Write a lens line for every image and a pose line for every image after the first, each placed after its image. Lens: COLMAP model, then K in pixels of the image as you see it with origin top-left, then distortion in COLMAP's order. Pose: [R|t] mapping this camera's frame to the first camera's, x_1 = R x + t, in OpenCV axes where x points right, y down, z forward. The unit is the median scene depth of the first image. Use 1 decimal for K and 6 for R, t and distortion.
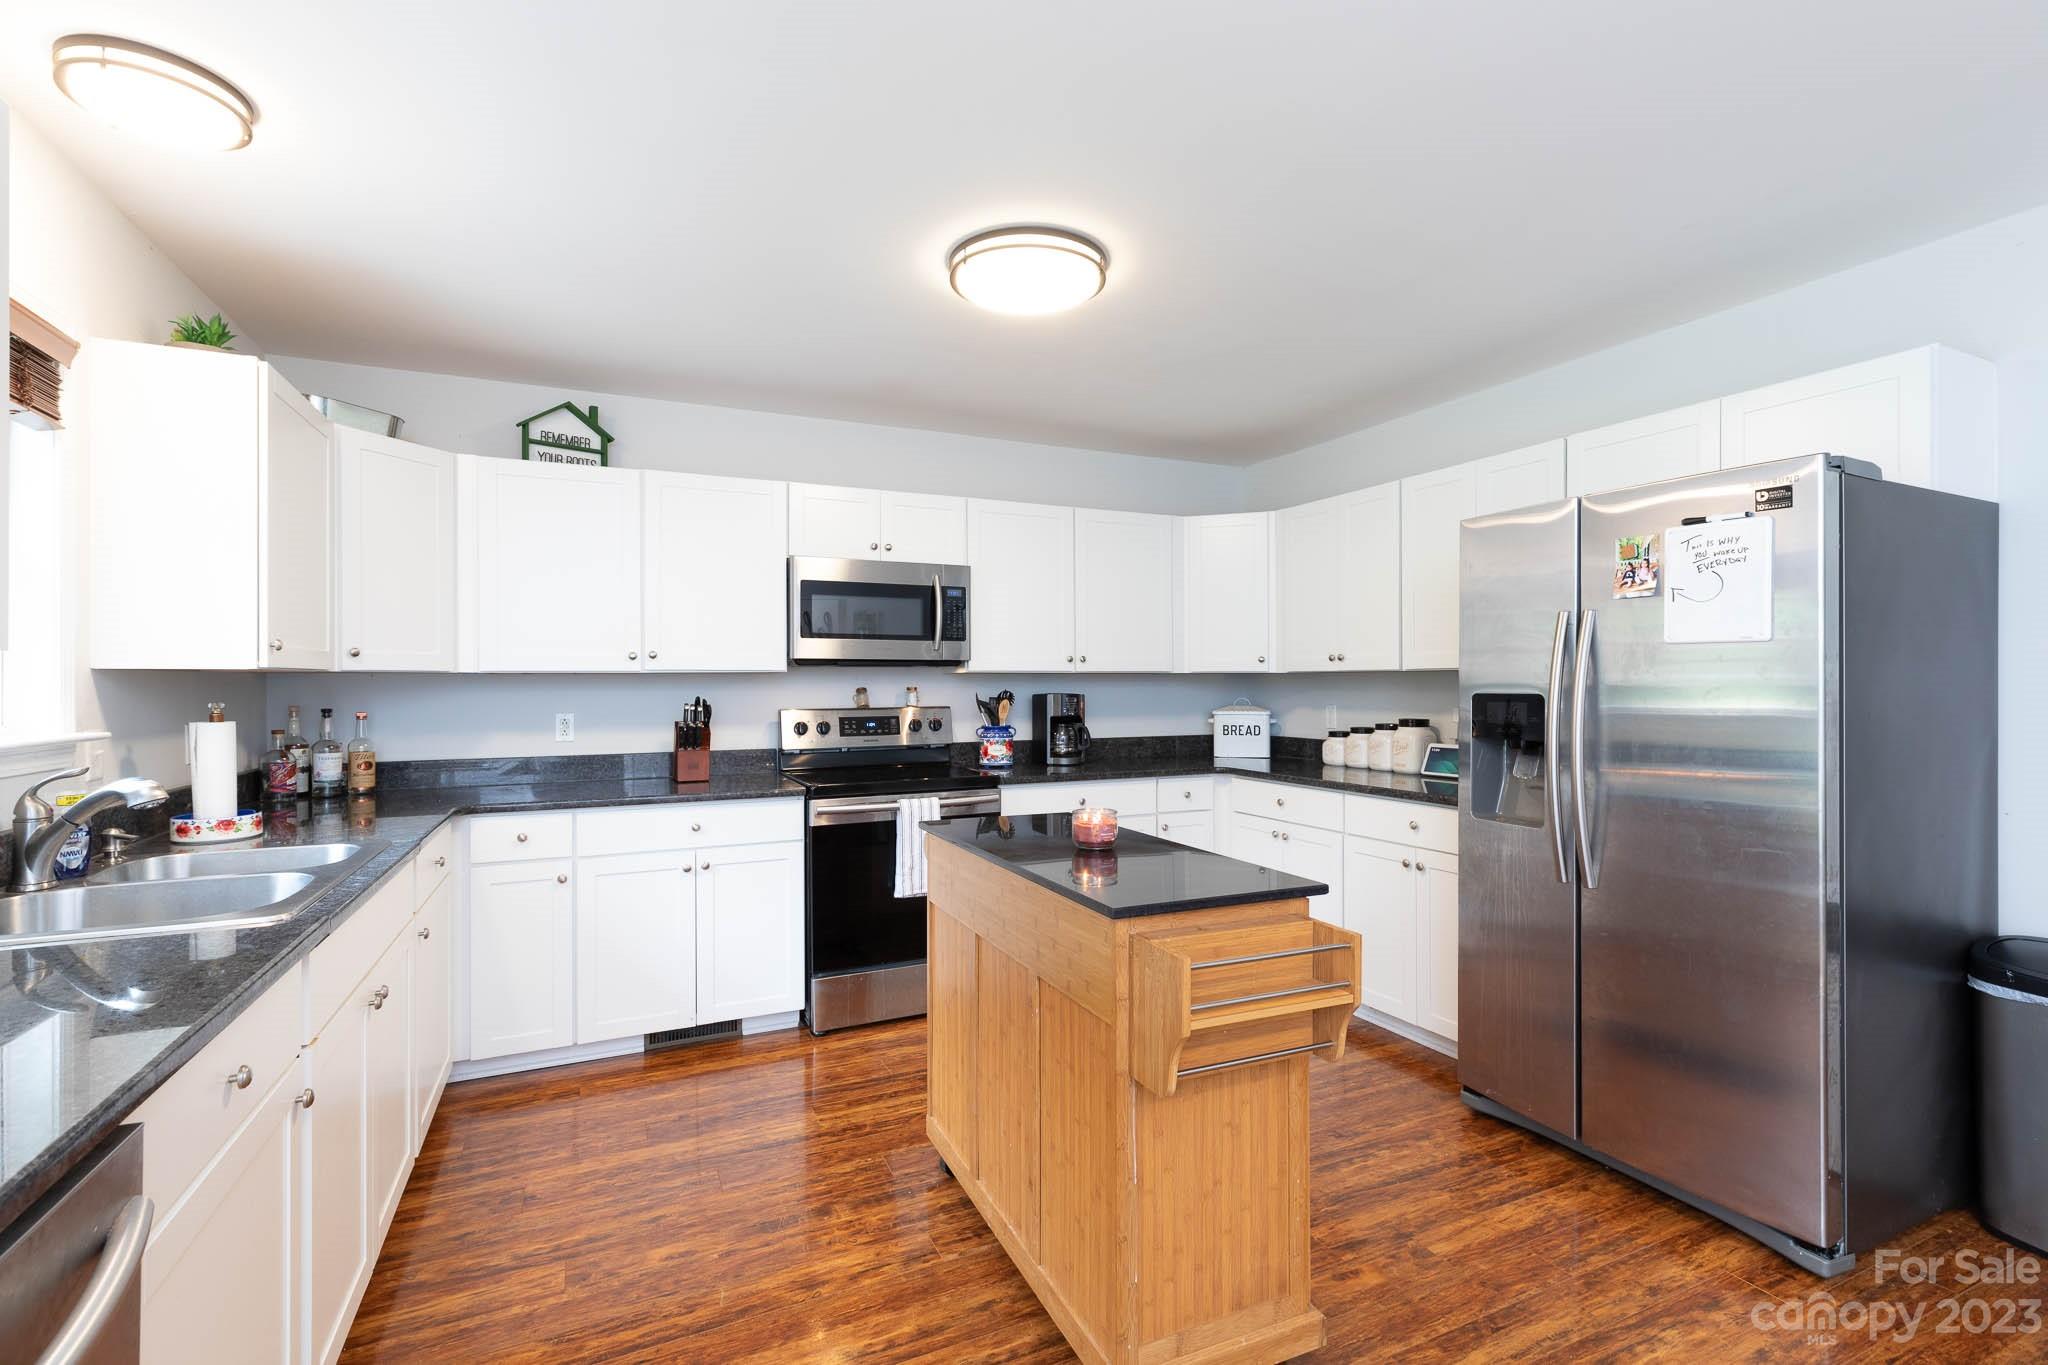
lens RADIAL K [[919.3, 0, 1035.4], [0, 919.3, 682.1], [0, 0, 1]] dist [0.002226, -0.000022]
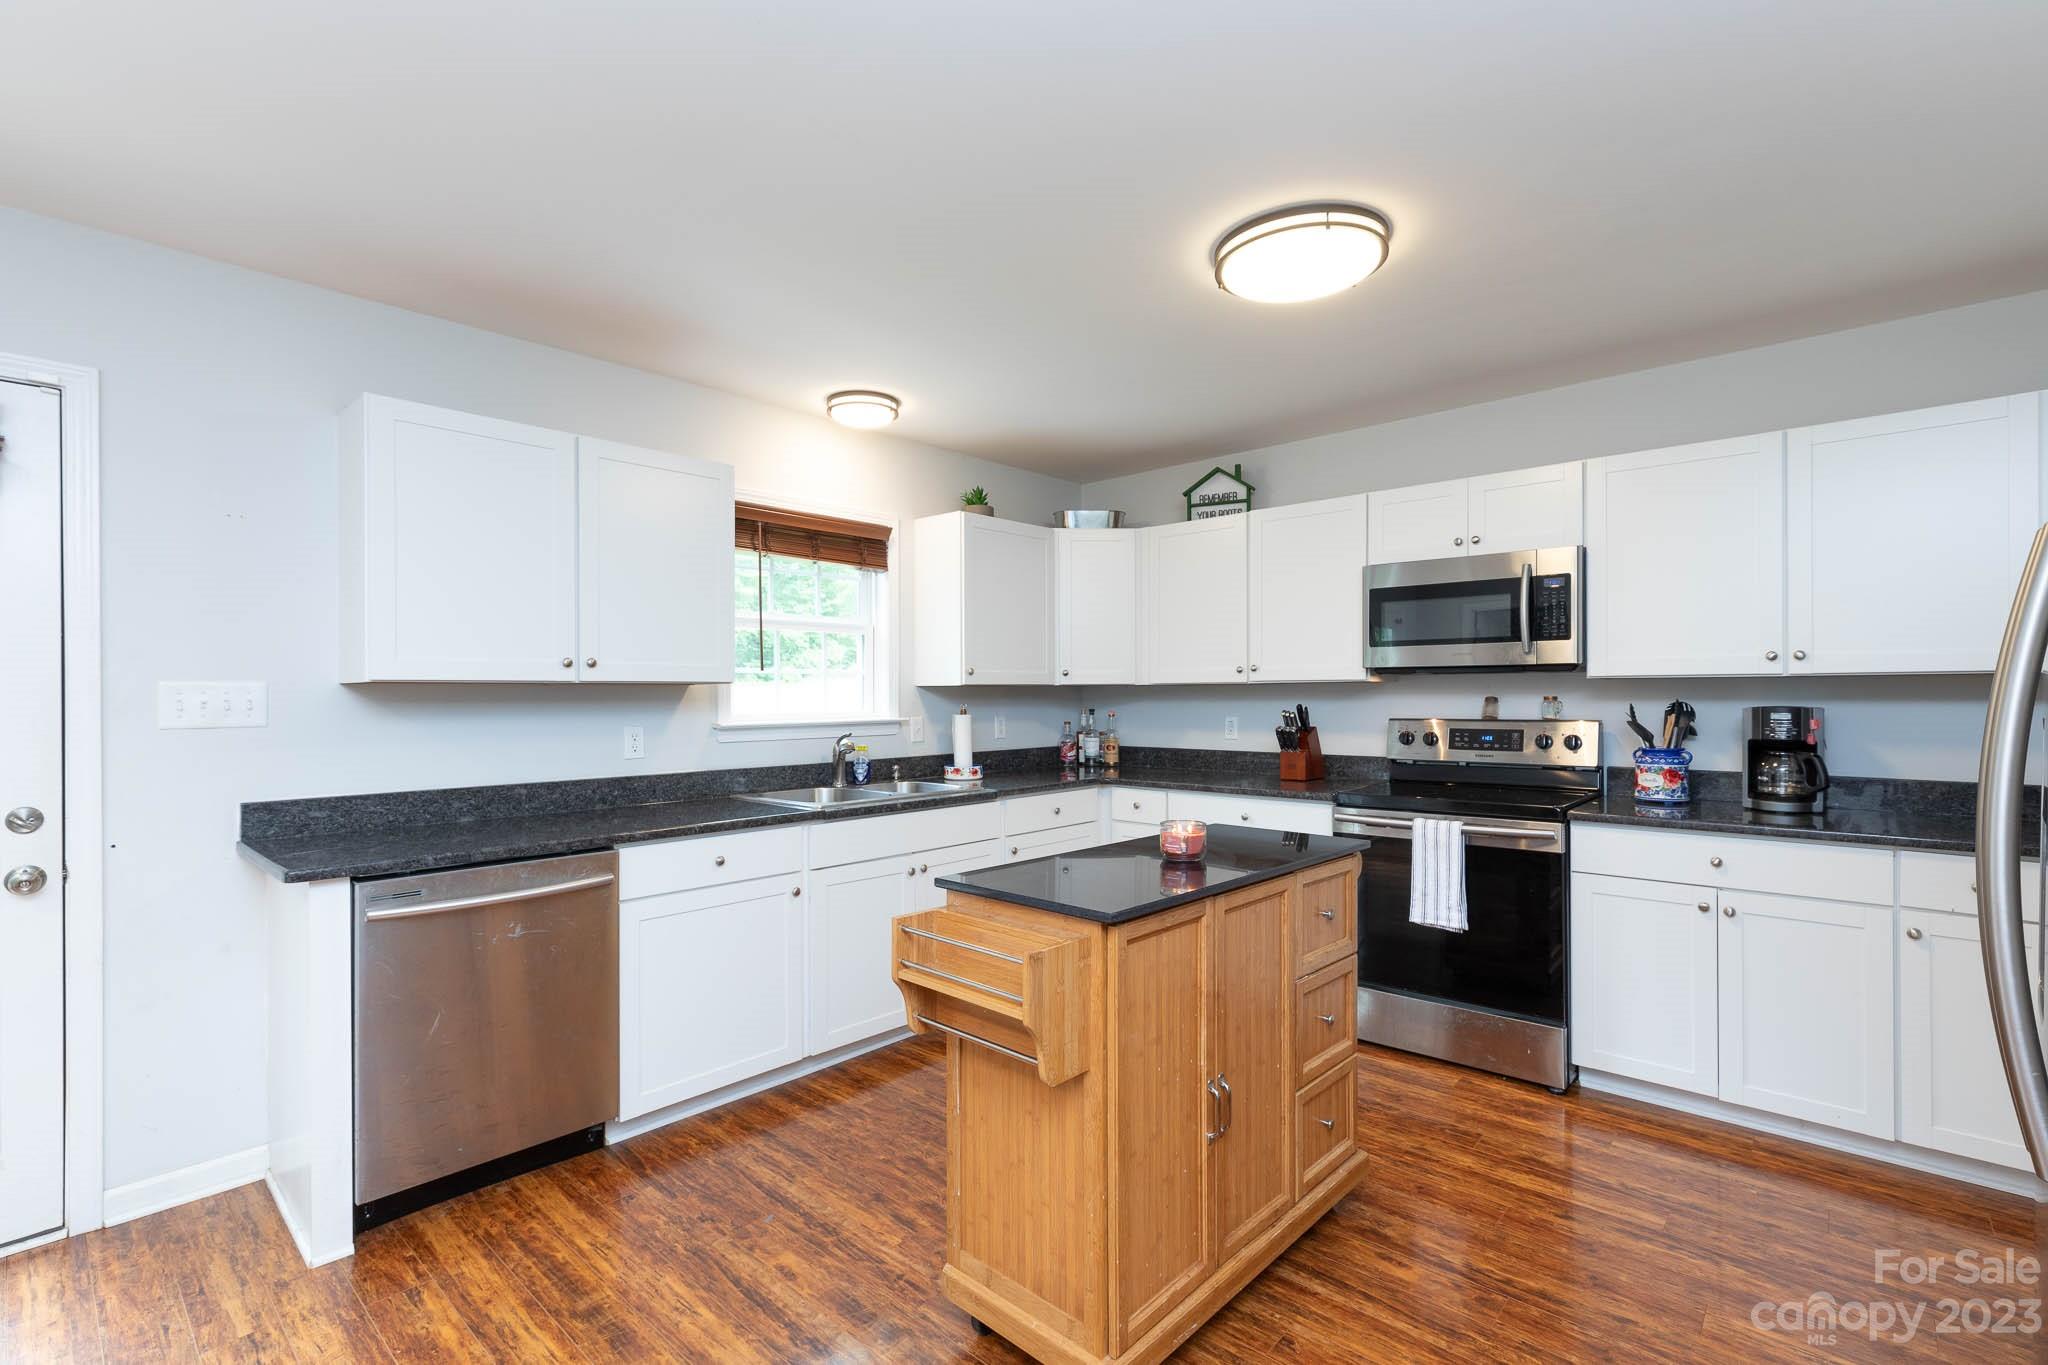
lens RADIAL K [[934.5, 0, 1032.5], [0, 934.5, 693.9], [0, 0, 1]] dist [0.002827, 0.000407]
pose [[0.381780, 0.002982, -0.924248, 0.554750], [0.004193, 0.999979, 0.004958, -0.003559], [0.924244, -0.005768, 0.381759, 0.272793]]
